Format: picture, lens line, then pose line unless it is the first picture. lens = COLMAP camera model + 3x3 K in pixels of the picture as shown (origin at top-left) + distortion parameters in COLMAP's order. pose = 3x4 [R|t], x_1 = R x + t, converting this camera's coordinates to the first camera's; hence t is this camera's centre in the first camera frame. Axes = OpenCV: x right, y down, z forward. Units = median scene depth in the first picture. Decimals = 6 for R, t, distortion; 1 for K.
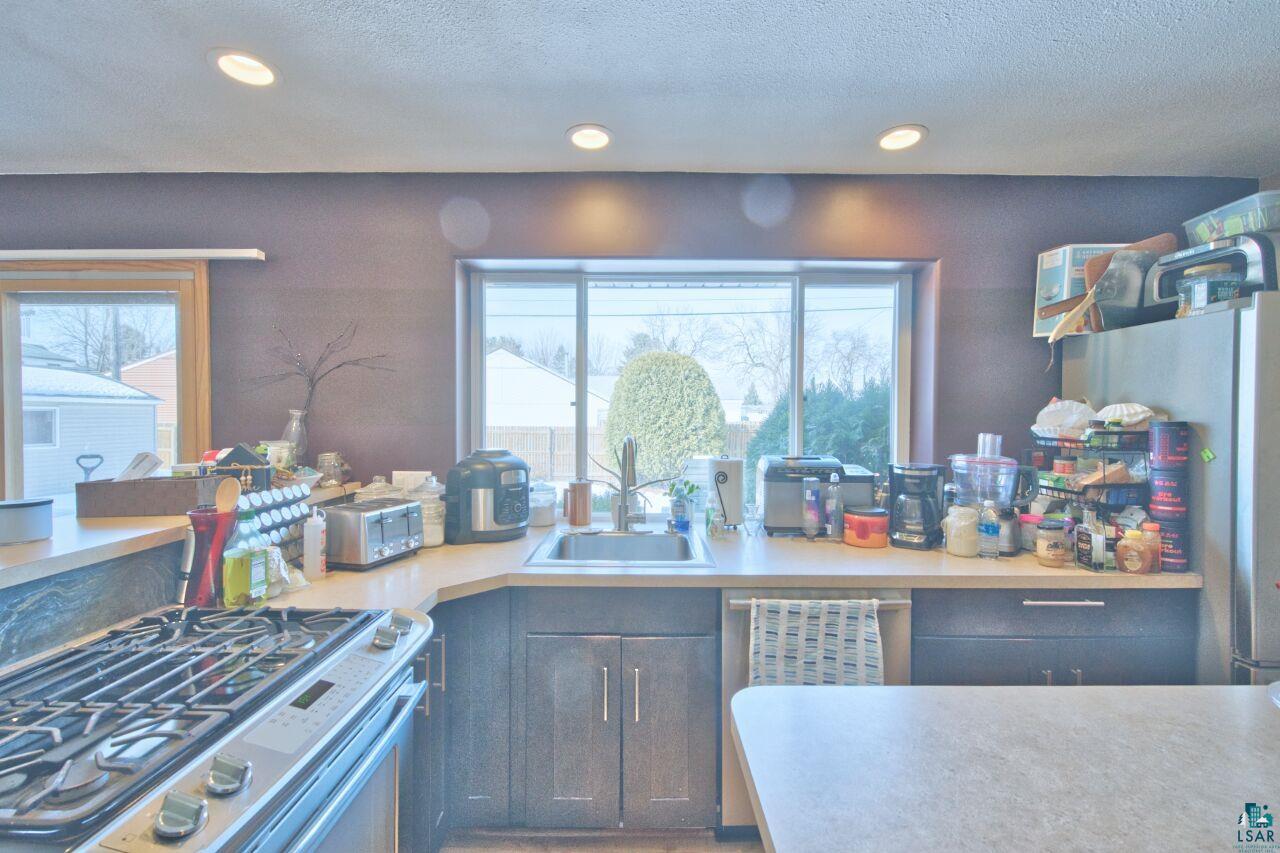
lens RADIAL K [[553.8, 0, 639.1], [0, 553.8, 428.0], [0, 0, 1]] dist [-0.006313, -0.001508]
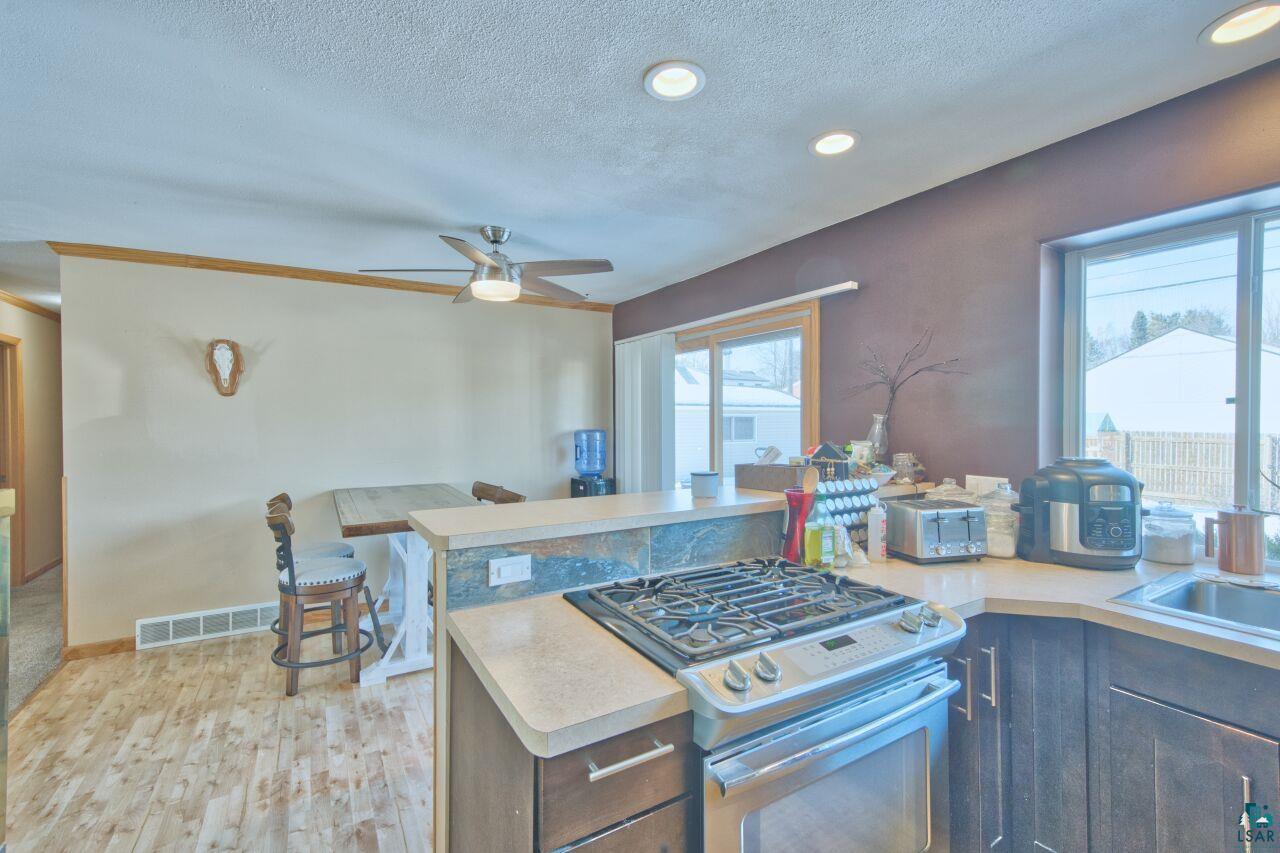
lens RADIAL K [[553.8, 0, 639.1], [0, 553.8, 427.0], [0, 0, 1]] dist [-0.006313, -0.001508]
pose [[0.514060, 0.006437, -0.857730, 0.113416], [-0.013590, 0.999907, -0.000641, 0.000821], [0.857647, 0.011986, 0.514100, -0.015644]]
